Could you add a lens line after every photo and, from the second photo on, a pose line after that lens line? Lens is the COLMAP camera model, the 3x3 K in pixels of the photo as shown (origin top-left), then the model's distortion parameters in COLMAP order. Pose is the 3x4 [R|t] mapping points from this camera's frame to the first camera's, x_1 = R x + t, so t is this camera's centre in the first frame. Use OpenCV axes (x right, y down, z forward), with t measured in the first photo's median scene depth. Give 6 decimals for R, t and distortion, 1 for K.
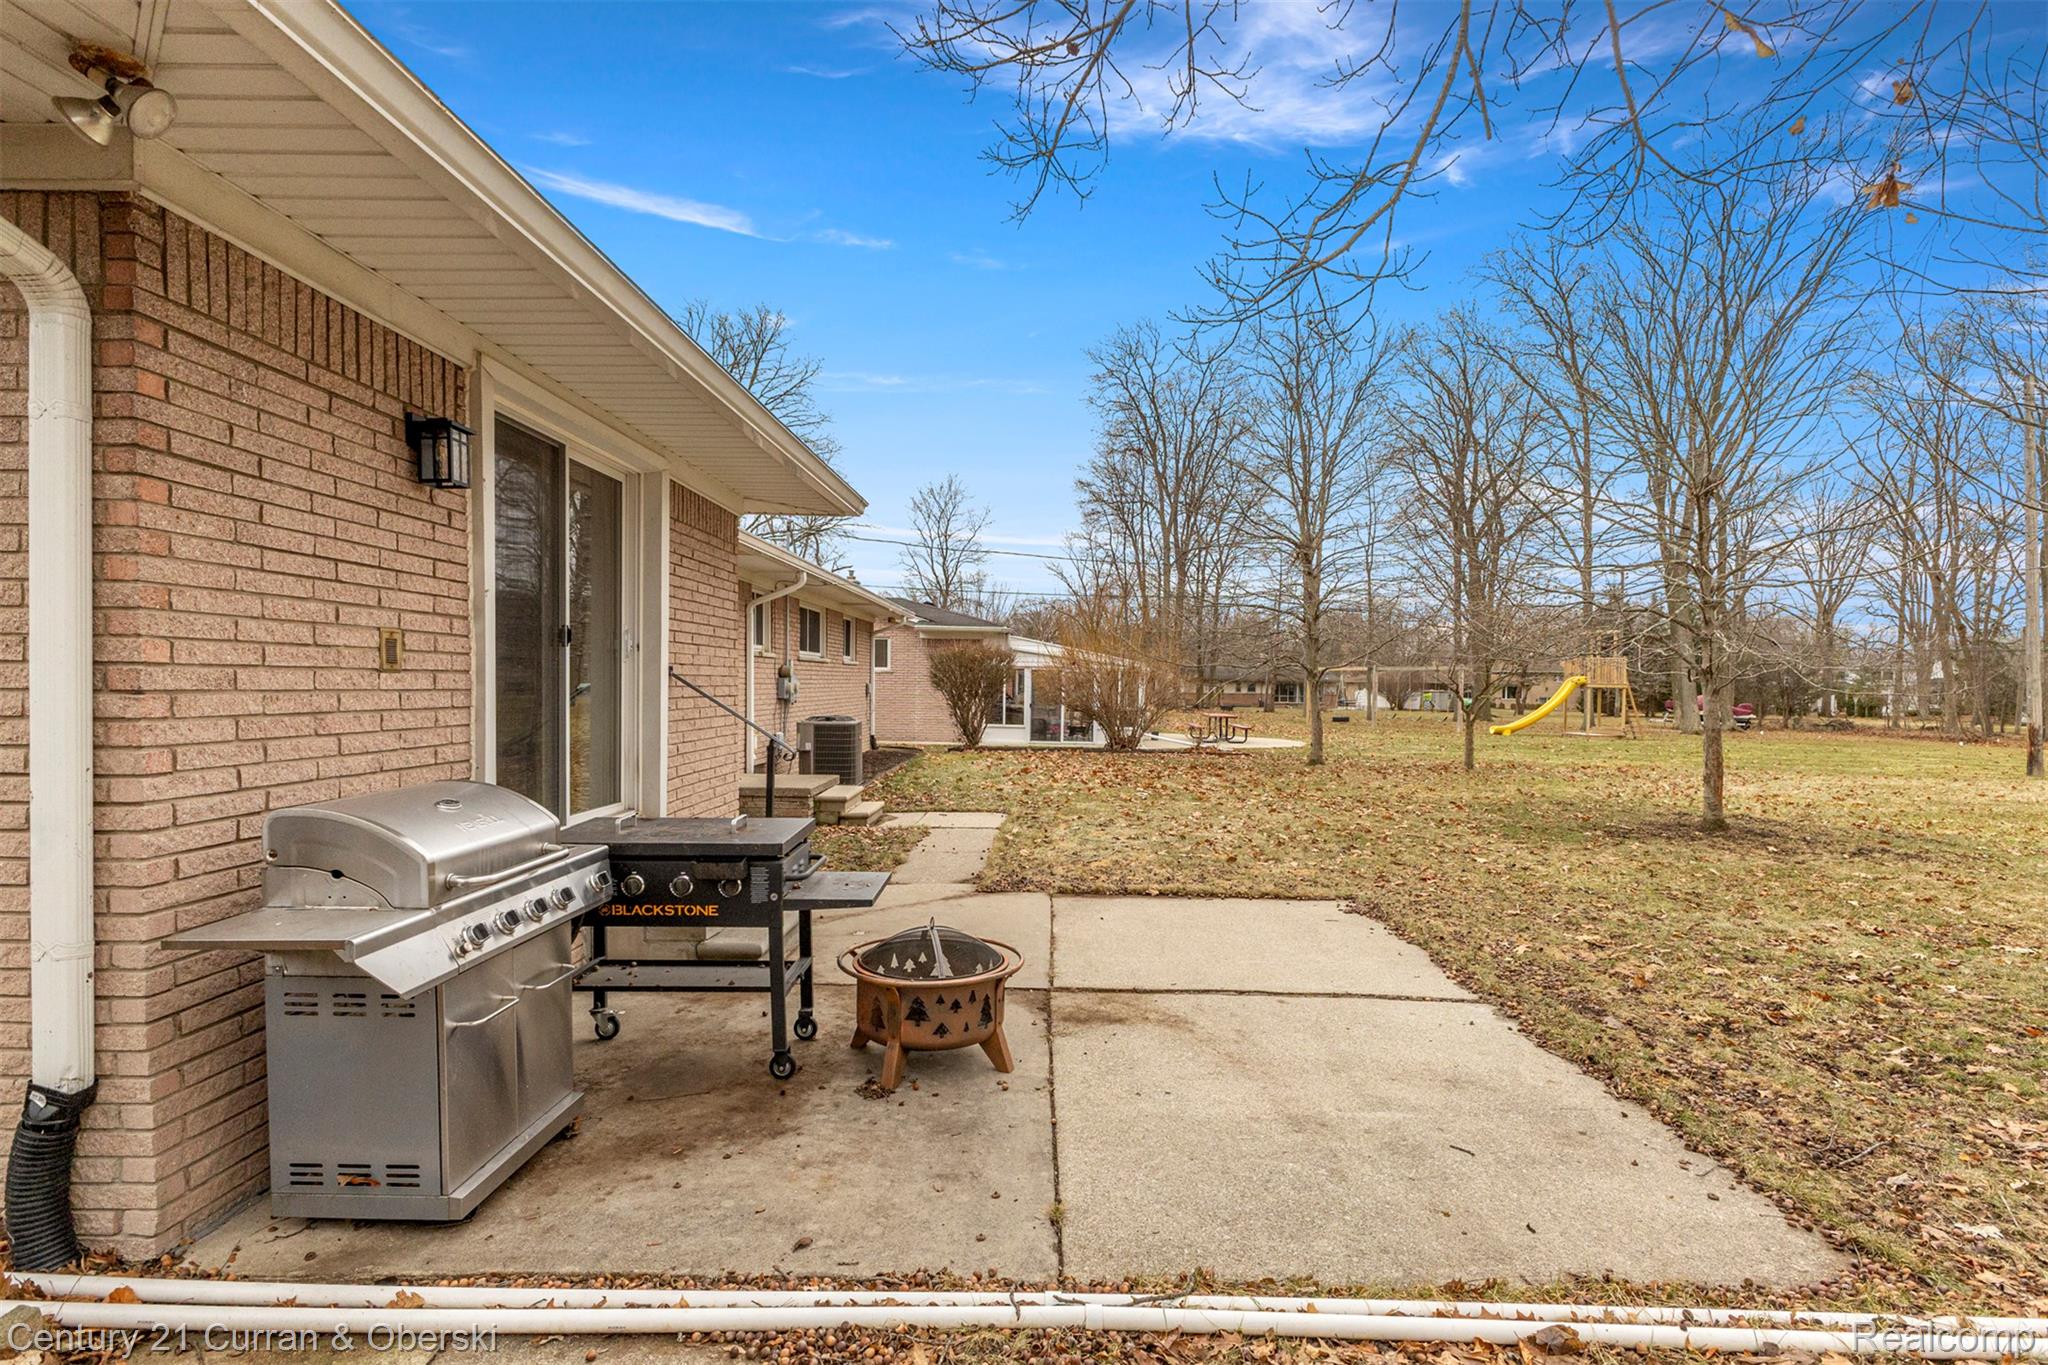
lens RADIAL K [[1055.2, 0, 1028.9], [0, 1055.2, 694.2], [0, 0, 1]] dist [0.006503, 0.000668]
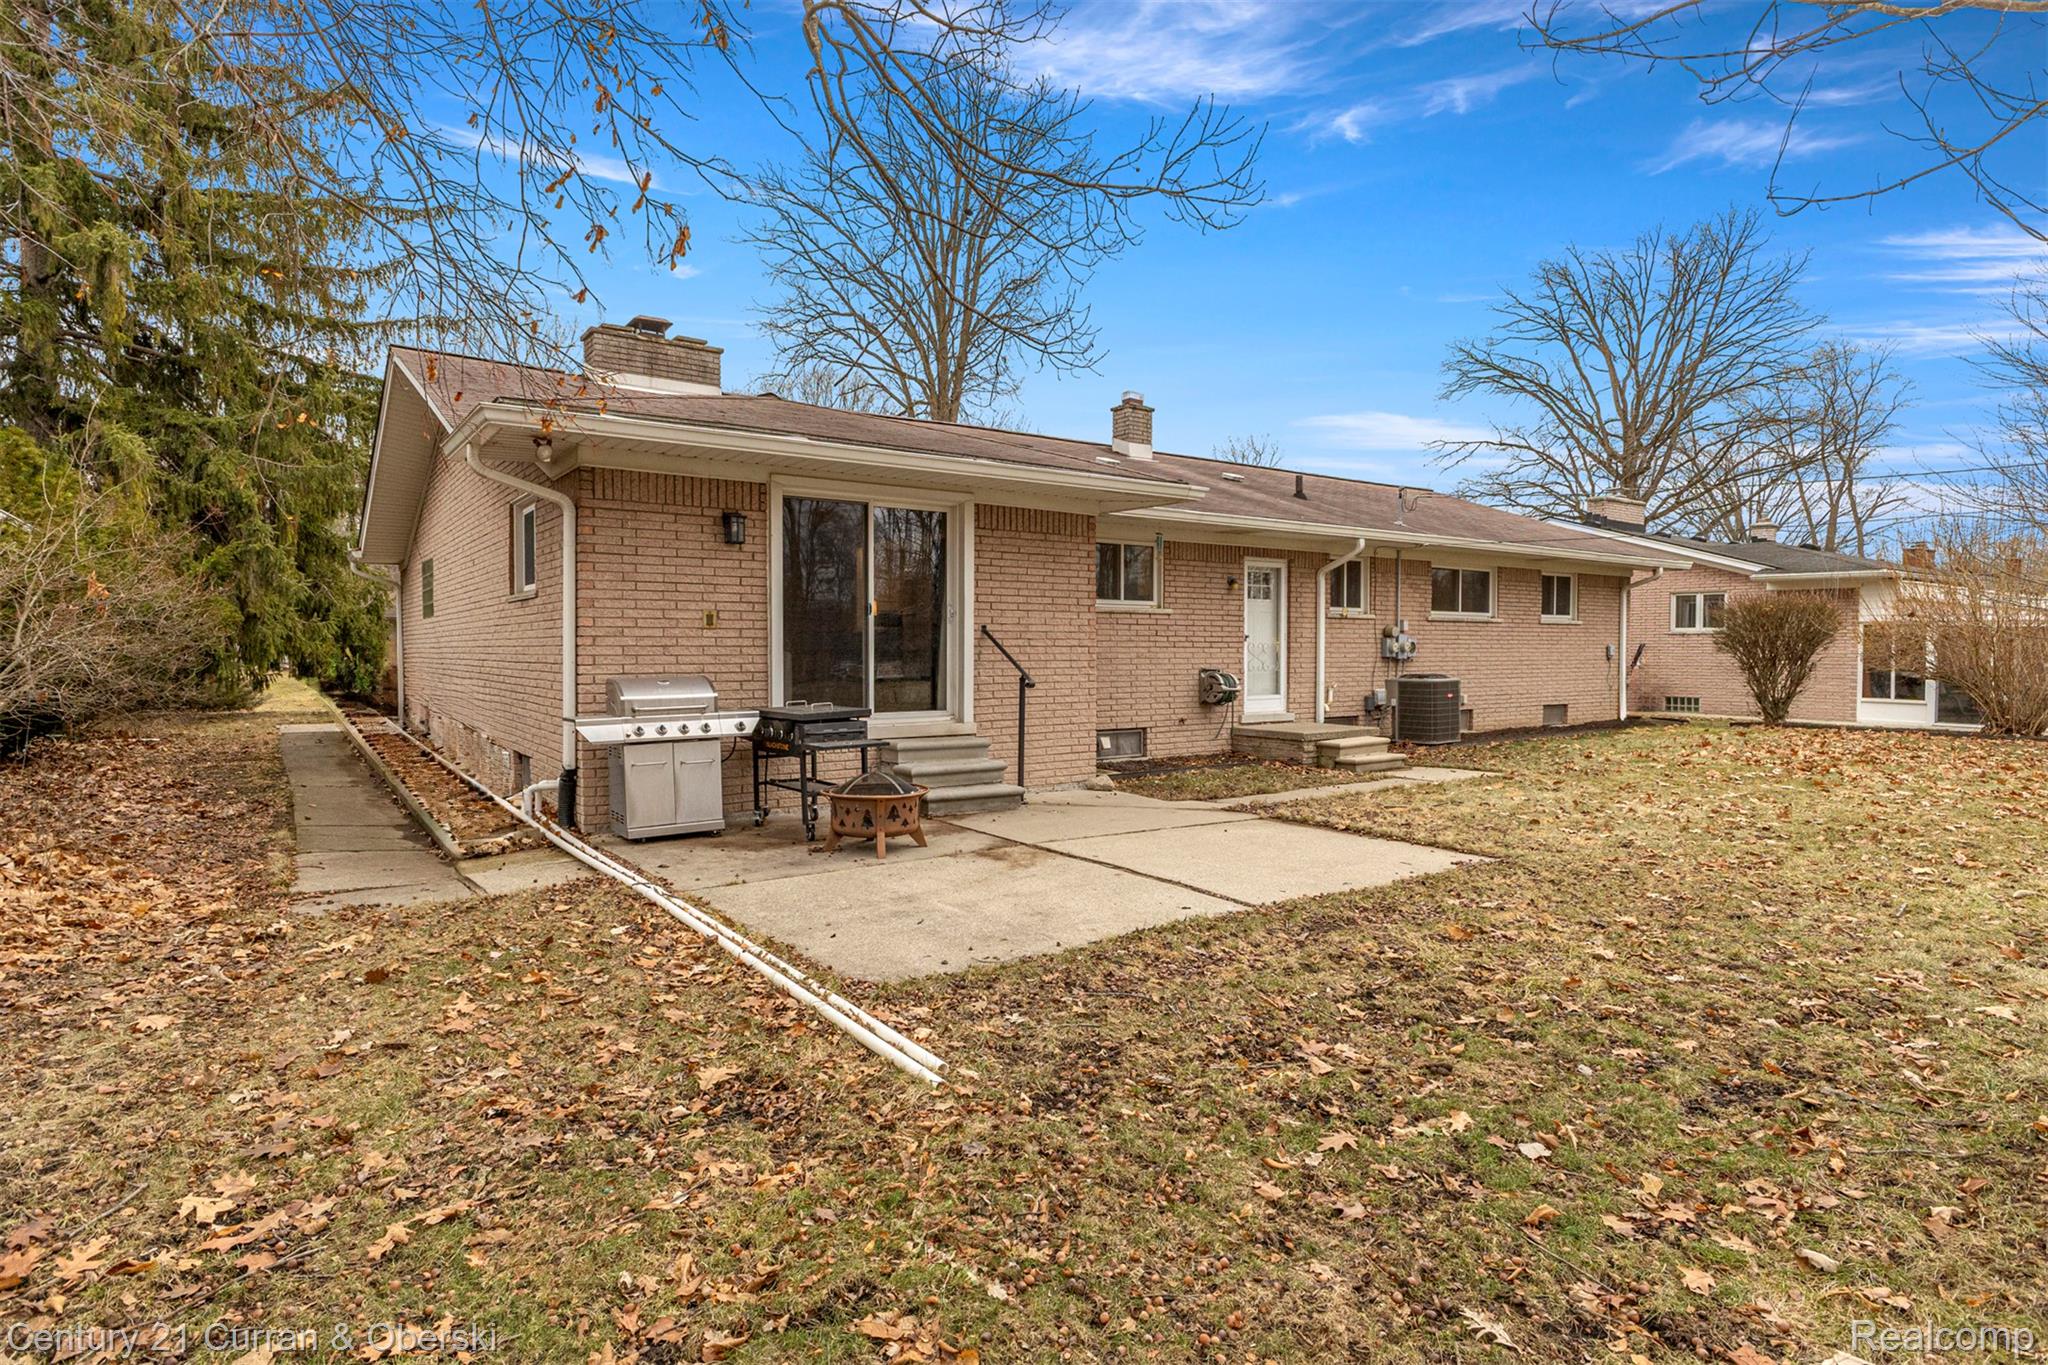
lens RADIAL K [[1141.9, 0, 1019.7], [0, 1141.9, 680.8], [0, 0, 1]] dist [-0.003353, -0.000232]
pose [[0.557103, 0.012796, -0.830345, 1.264292], [-0.005607, 0.999916, 0.011647, 0.040086], [0.830424, -0.001833, 0.557128, 0.127345]]
